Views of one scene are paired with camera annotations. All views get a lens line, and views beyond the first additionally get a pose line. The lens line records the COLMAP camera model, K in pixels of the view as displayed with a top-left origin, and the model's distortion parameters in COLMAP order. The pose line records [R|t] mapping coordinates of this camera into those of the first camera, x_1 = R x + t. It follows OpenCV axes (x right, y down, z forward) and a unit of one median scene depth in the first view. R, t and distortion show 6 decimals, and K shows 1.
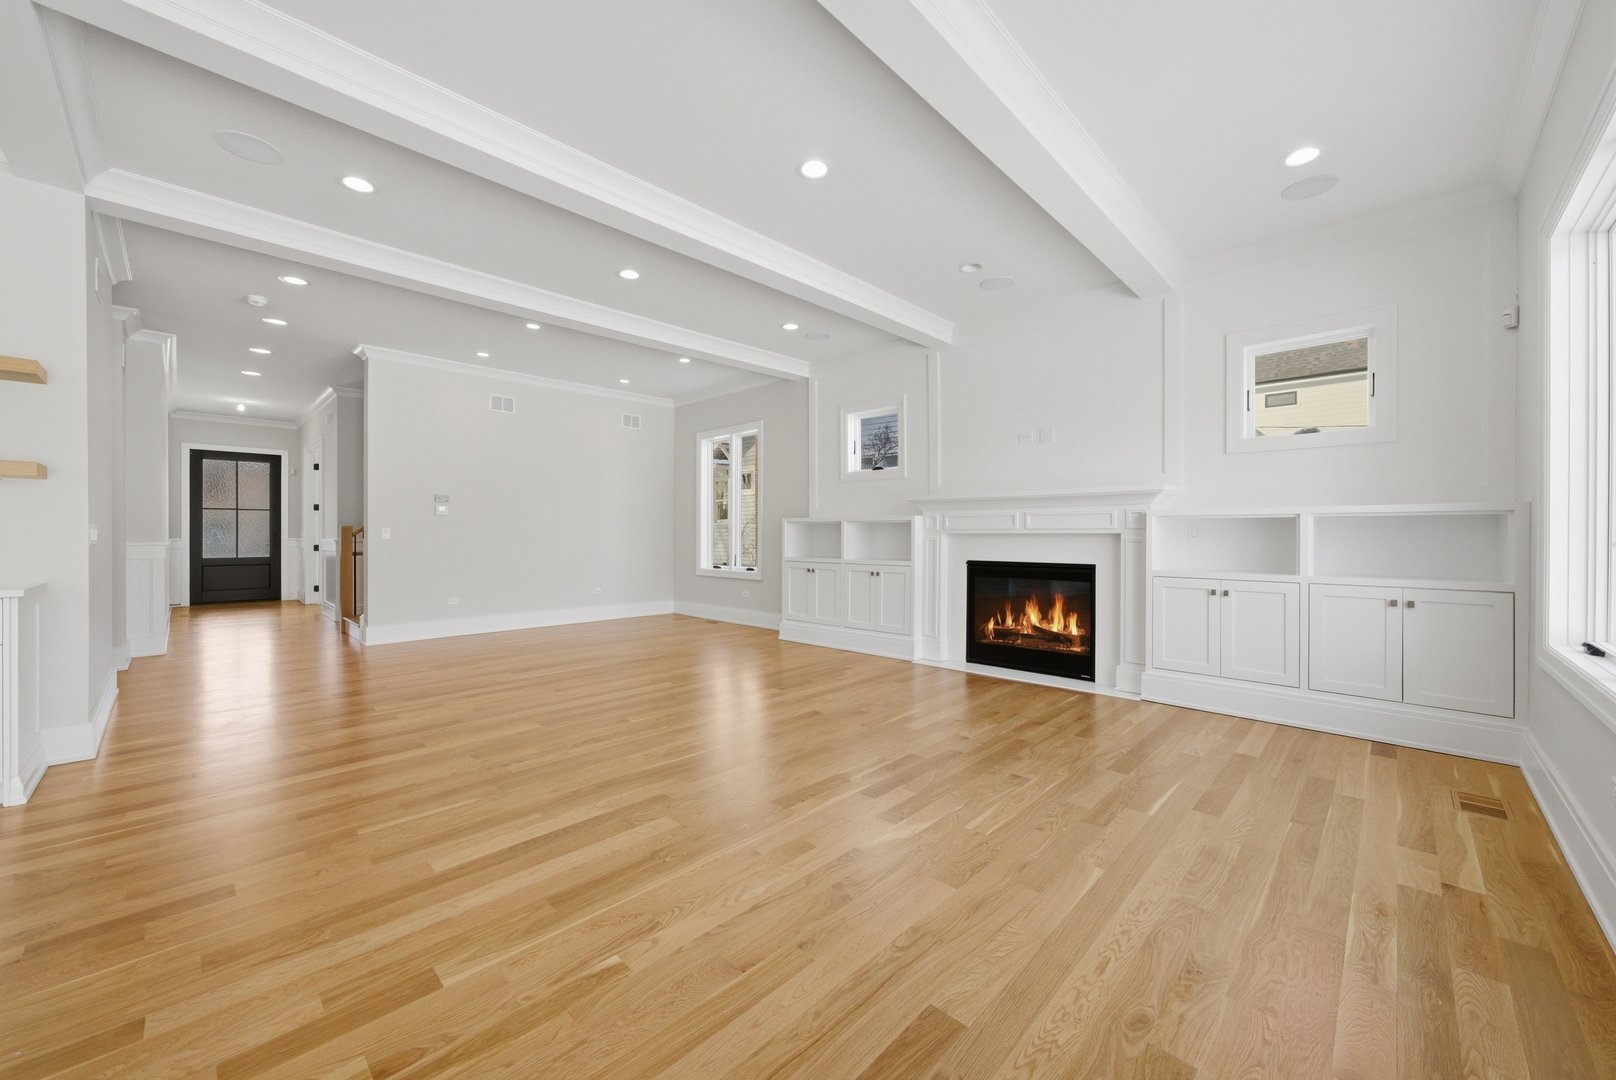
lens RADIAL K [[608.1, 0, 817.7], [0, 608.1, 535.9], [0, 0, 1]] dist [-0.019017, 0.000156]
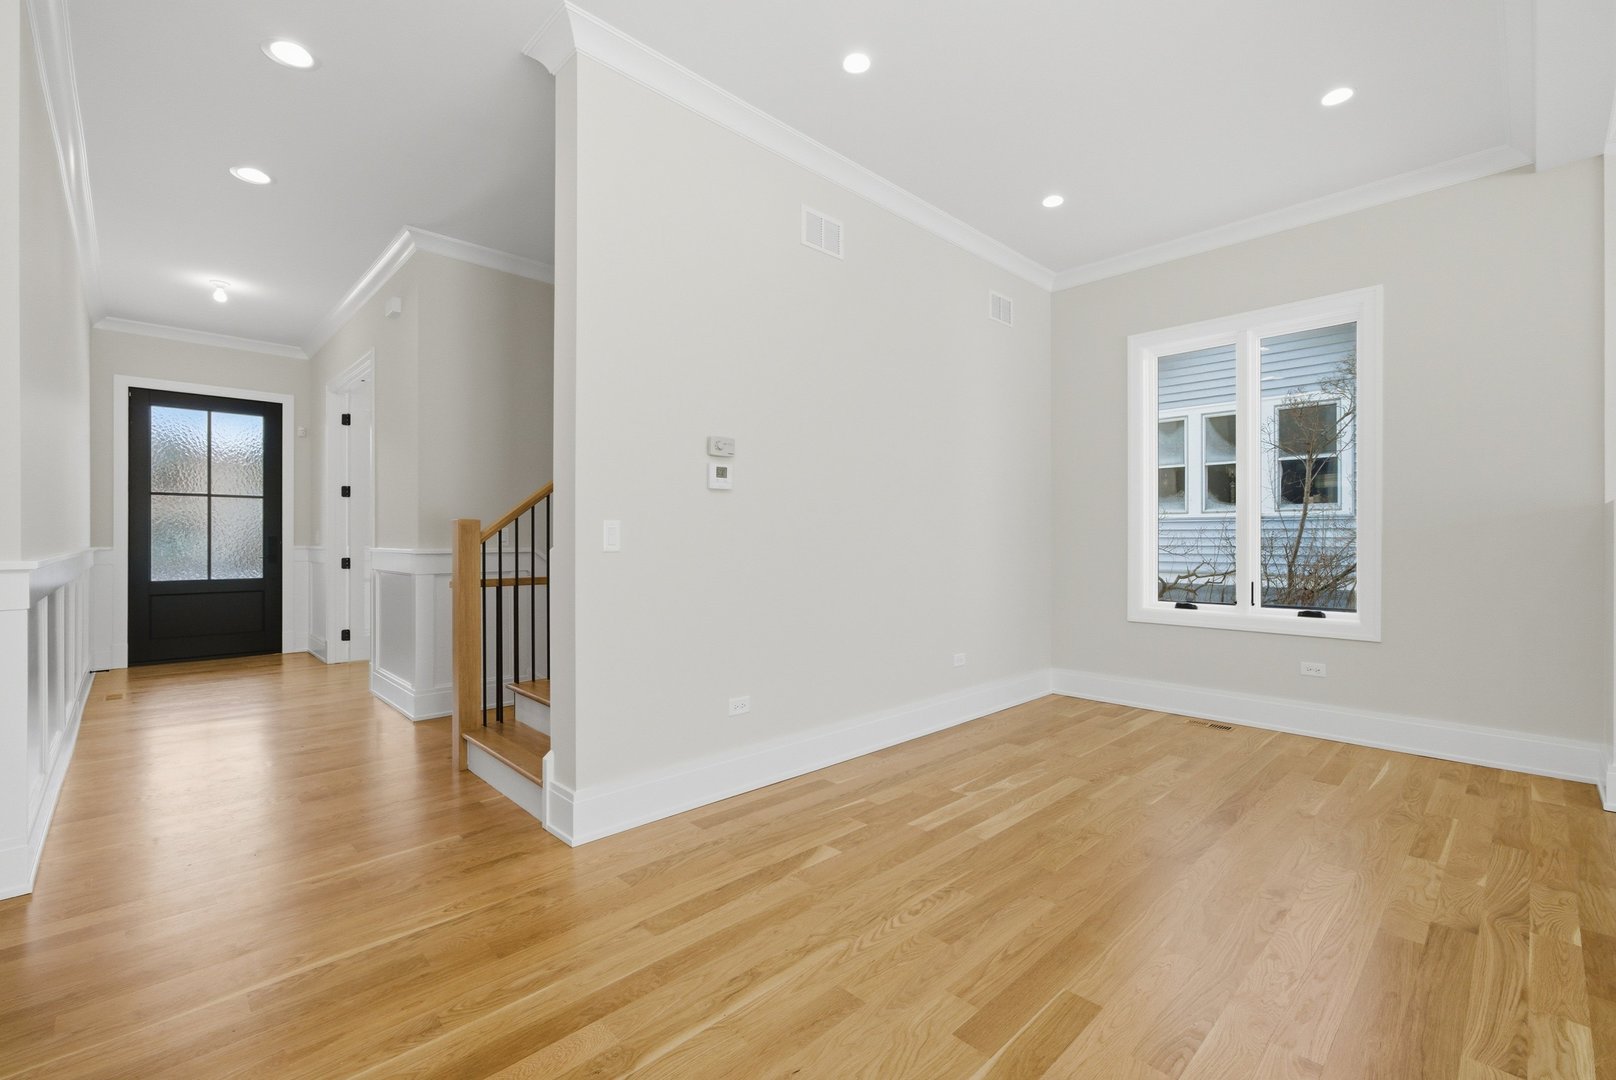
lens RADIAL K [[702.3, 0, 806.7], [0, 702.3, 550.8], [0, 0, 1]] dist [-0.013962, -0.000043]
pose [[0.998714, 0.001449, -0.050672, -0.392648], [-0.001259, 0.999992, 0.003765, 0.005317], [0.050677, -0.003696, 0.998708, 0.389382]]
